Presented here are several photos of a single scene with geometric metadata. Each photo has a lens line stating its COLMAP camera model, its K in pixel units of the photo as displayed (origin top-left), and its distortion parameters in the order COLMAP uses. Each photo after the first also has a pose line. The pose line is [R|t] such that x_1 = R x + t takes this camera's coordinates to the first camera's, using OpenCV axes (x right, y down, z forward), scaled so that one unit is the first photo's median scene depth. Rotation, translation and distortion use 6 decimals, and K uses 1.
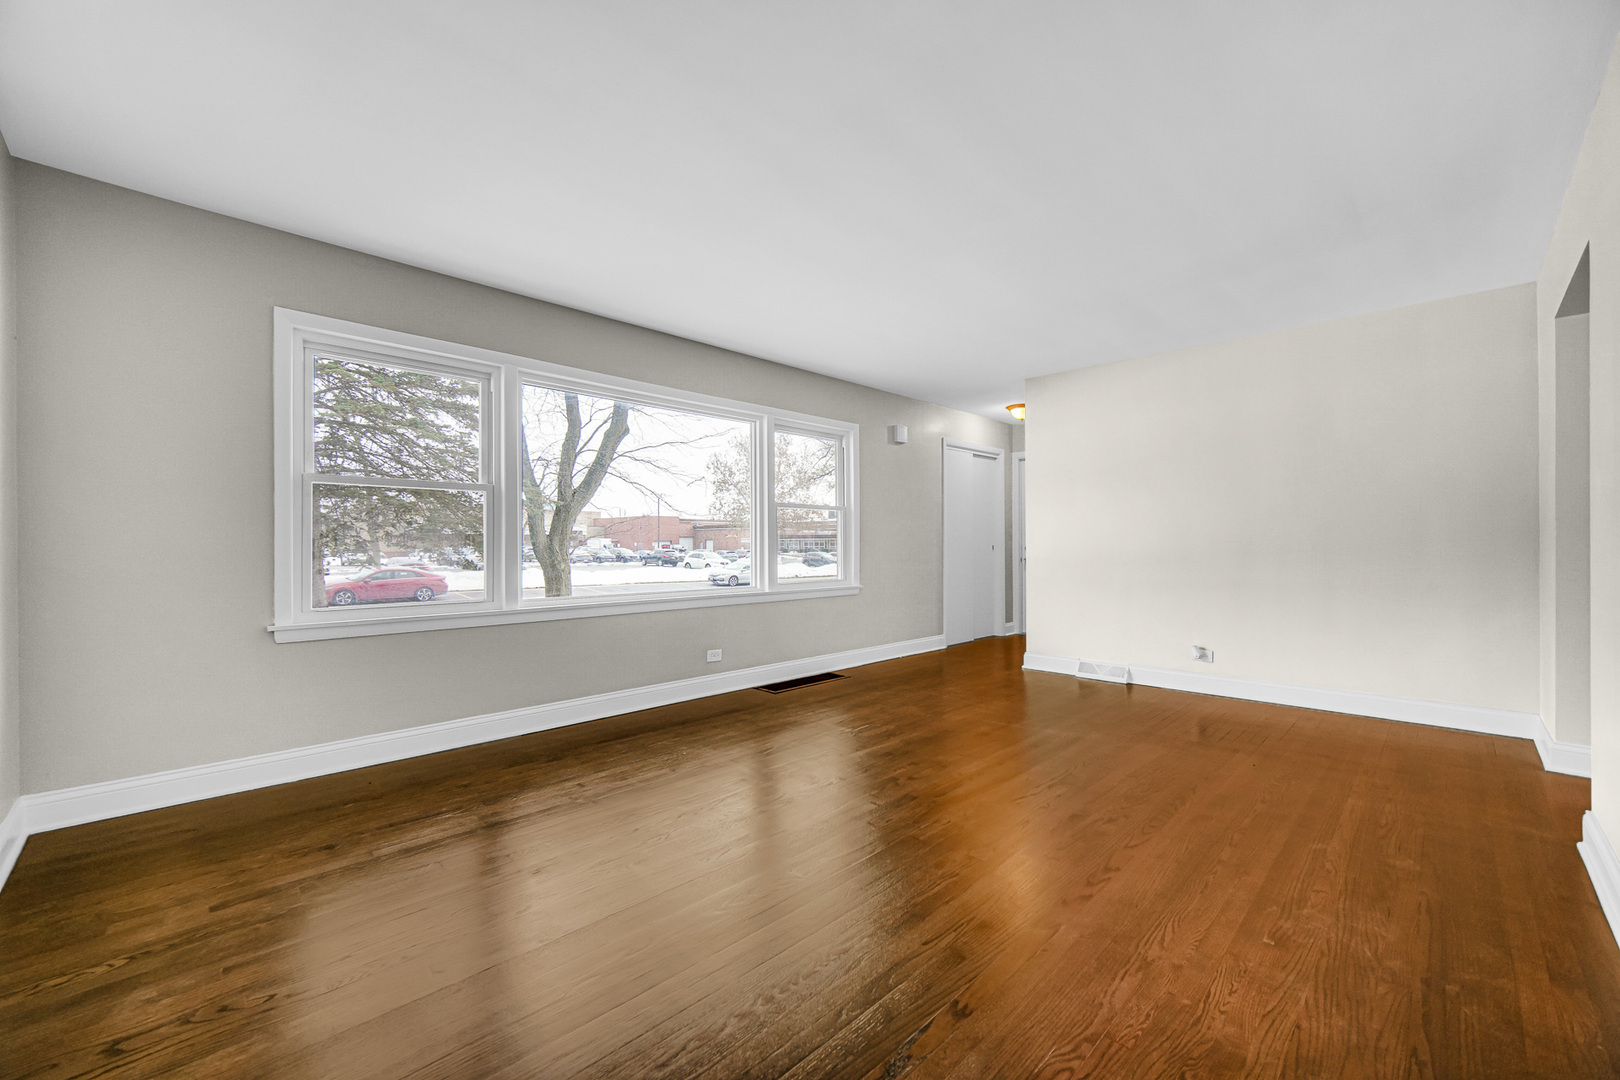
lens RADIAL K [[642.9, 0, 813.4], [0, 642.9, 549.5], [0, 0, 1]] dist [-0.001451, 0.000832]
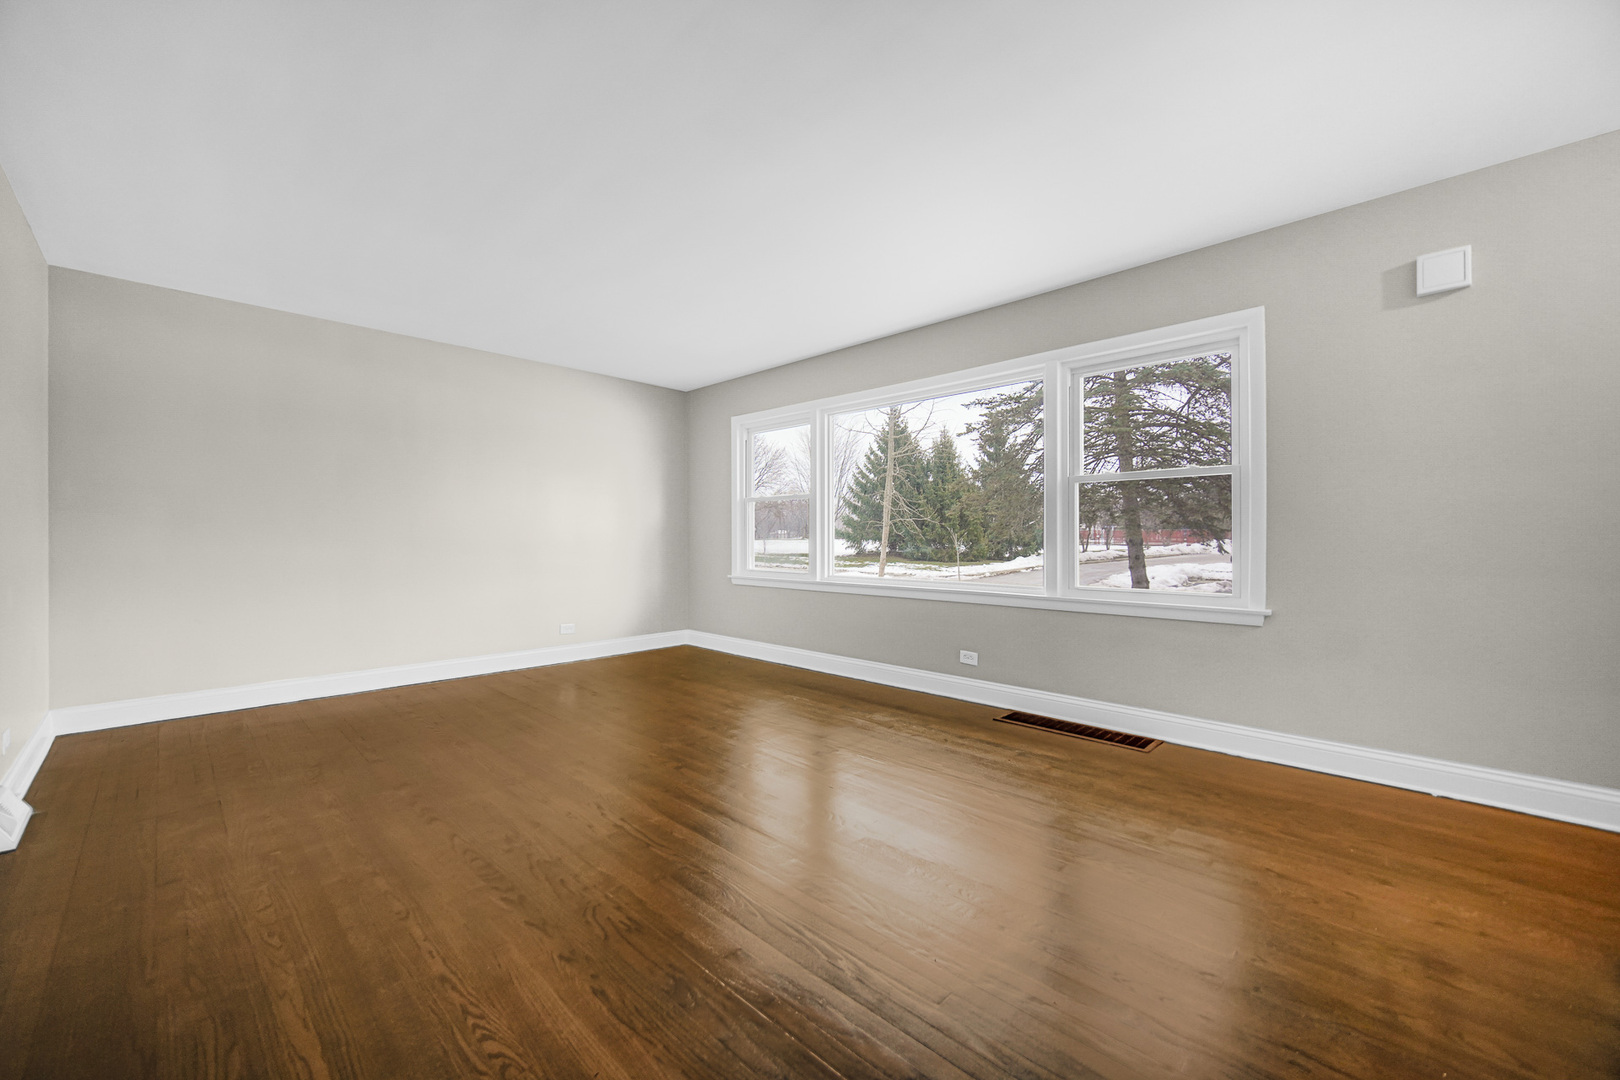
lens RADIAL K [[642.9, 0, 809.1], [0, 642.9, 542.2], [0, 0, 1]] dist [-0.001451, 0.000832]
pose [[0.005683, 0.011266, -0.999920, 0.887791], [-0.005799, 0.999920, 0.011233, -0.006271], [0.999967, 0.005735, 0.005747, 0.920580]]
